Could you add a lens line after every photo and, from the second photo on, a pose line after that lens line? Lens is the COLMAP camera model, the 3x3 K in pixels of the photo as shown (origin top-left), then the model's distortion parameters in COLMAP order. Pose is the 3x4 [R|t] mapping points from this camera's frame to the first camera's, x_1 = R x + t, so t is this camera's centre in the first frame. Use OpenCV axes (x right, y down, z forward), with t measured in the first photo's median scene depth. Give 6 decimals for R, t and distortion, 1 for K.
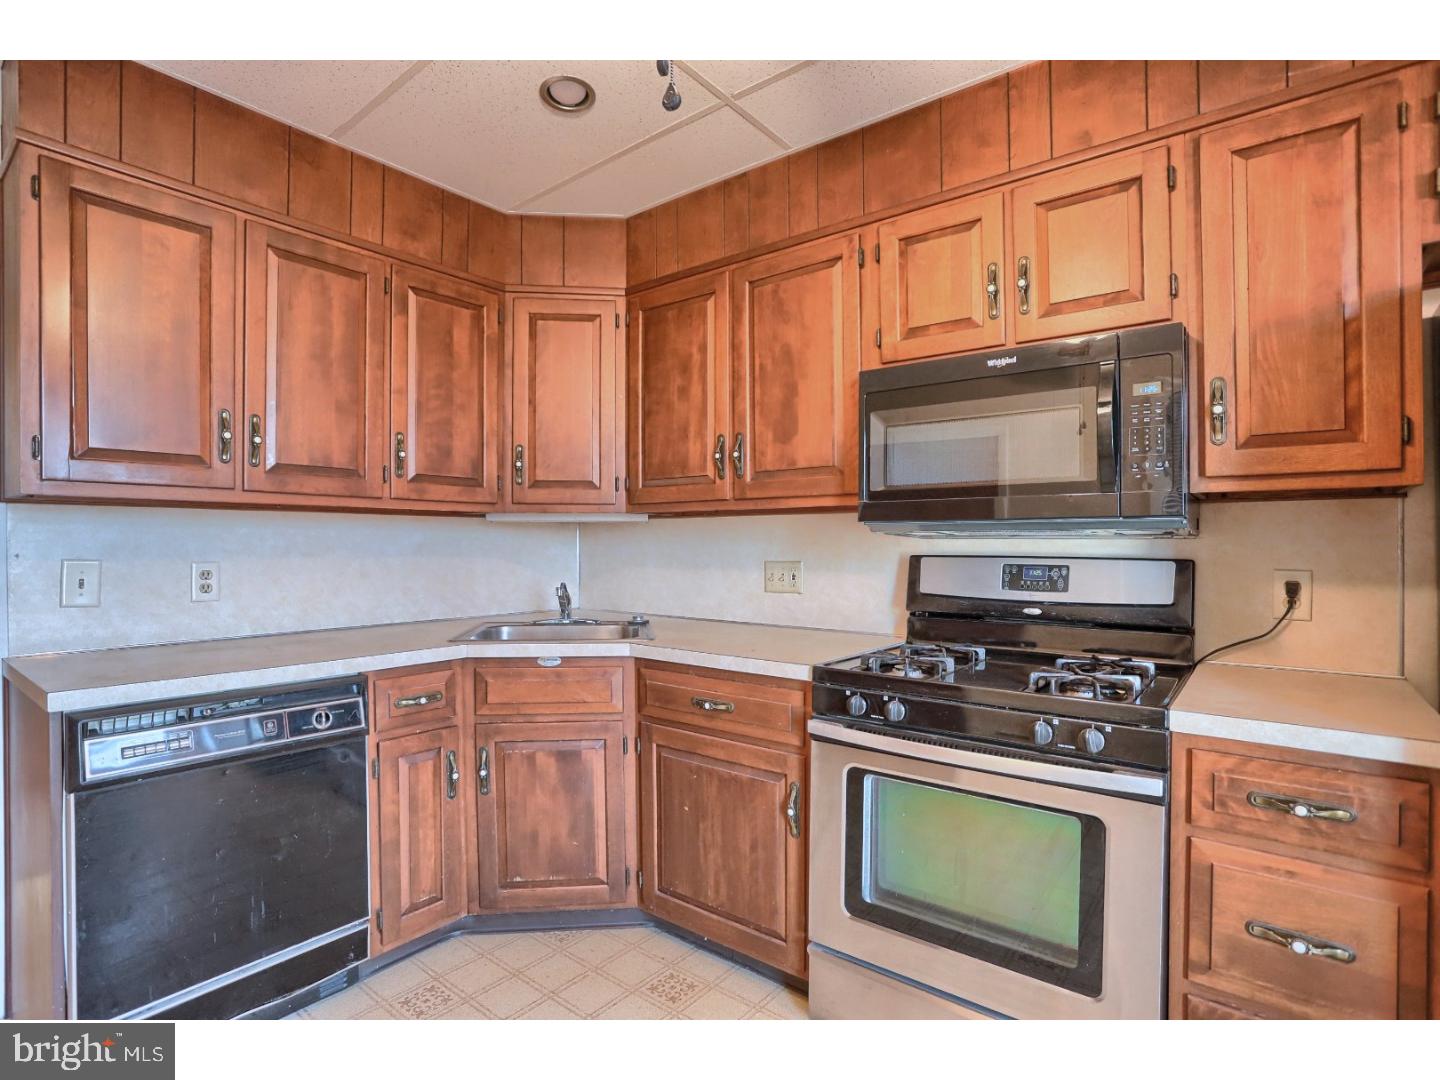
lens RADIAL K [[770.2, 0, 724.0], [0, 770.2, 543.7], [0, 0, 1]] dist [-0.056606, 0.025337]
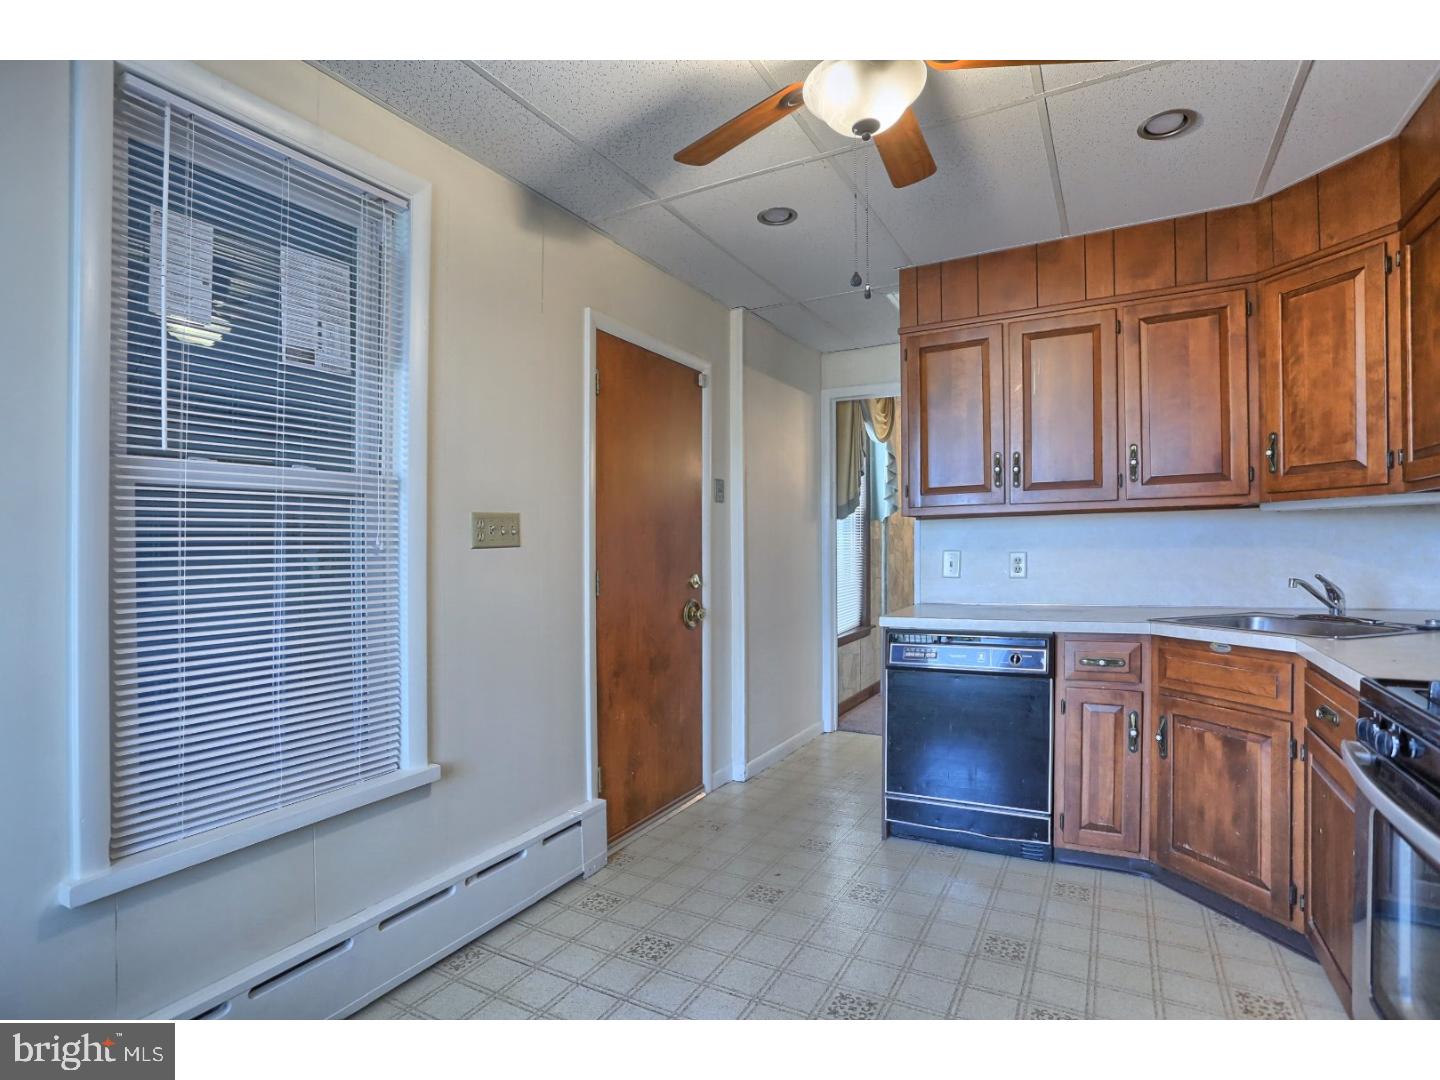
lens RADIAL K [[770.2, 0, 731.3], [0, 770.2, 537.5], [0, 0, 1]] dist [-0.056606, 0.025337]
pose [[0.134541, -0.022692, -0.990648, 0.778454], [0.015437, 0.999664, -0.020802, 0.018460], [0.990788, -0.012494, 0.134847, 0.243089]]
